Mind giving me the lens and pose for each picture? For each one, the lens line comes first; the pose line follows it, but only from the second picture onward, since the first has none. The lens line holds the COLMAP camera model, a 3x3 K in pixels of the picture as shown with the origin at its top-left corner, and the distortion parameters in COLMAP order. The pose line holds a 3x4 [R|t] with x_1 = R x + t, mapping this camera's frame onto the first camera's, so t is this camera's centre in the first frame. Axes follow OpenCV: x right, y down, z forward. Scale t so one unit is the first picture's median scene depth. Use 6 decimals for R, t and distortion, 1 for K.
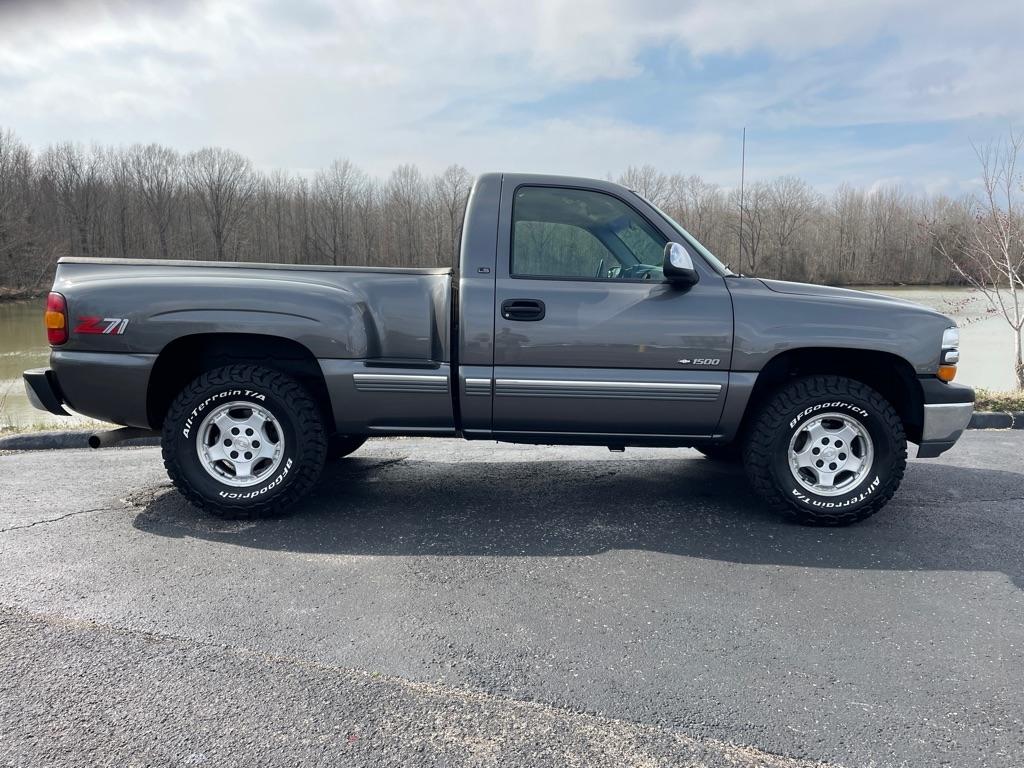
lens RADIAL K [[770.3, 0, 517.2], [0, 770.3, 379.8], [0, 0, 1]] dist [0.090664, -0.107693]
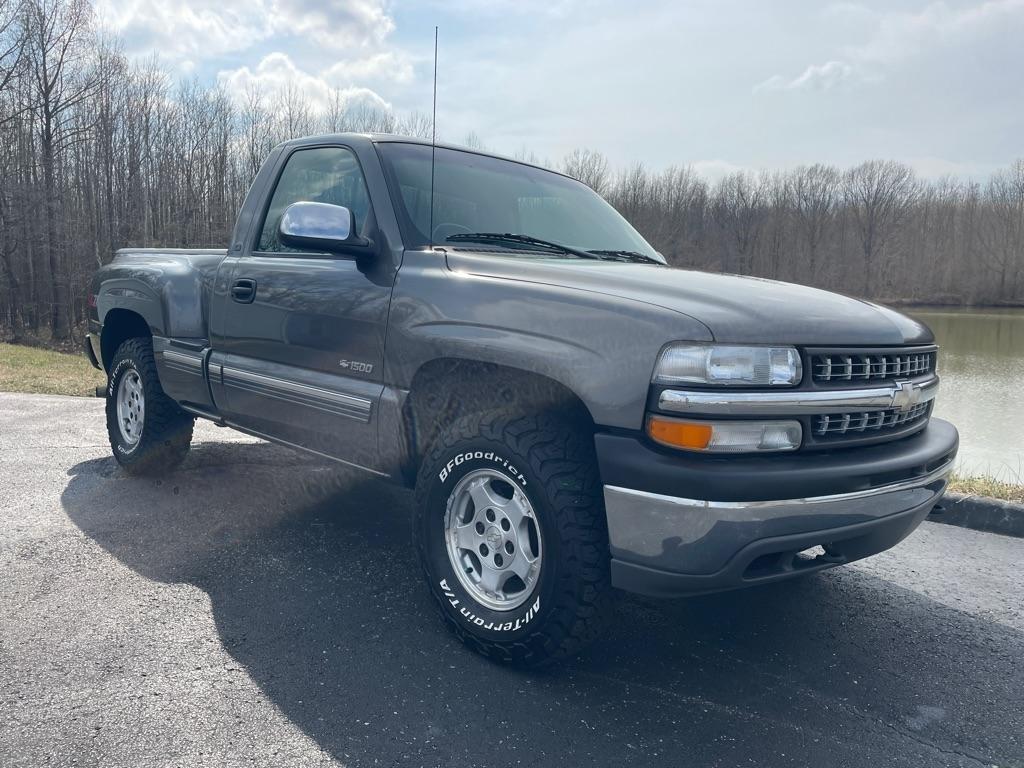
lens RADIAL K [[770.3, 0, 516.9], [0, 770.3, 385.0], [0, 0, 1]] dist [0.090664, -0.107693]
pose [[0.692288, 0.097615, -0.714989, 0.831845], [-0.108621, 0.993616, 0.030483, -0.042866], [0.713400, 0.056559, 0.698471, 0.588699]]
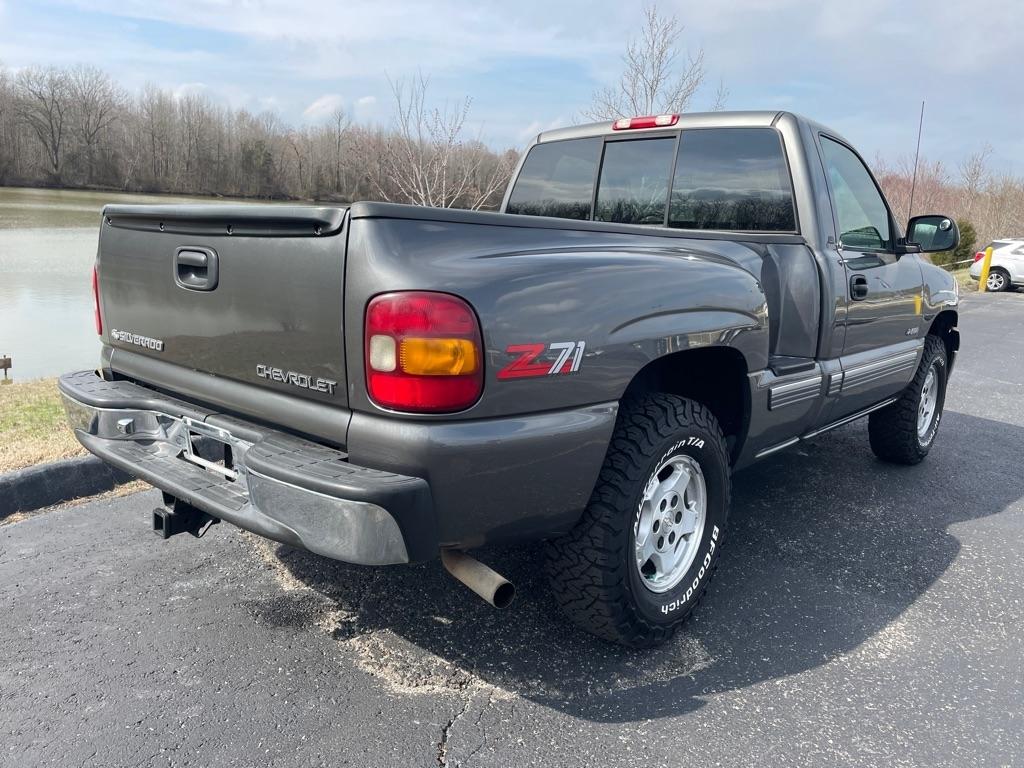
lens RADIAL K [[772.2, 0, 511.6], [0, 772.2, 379.3], [0, 0, 1]] dist [0.093233, -0.117092]
pose [[0.673984, -0.125263, 0.728048, -0.864034], [0.041672, 0.990397, 0.131823, -0.116727], [-0.737569, -0.058507, 0.672732, 0.668990]]
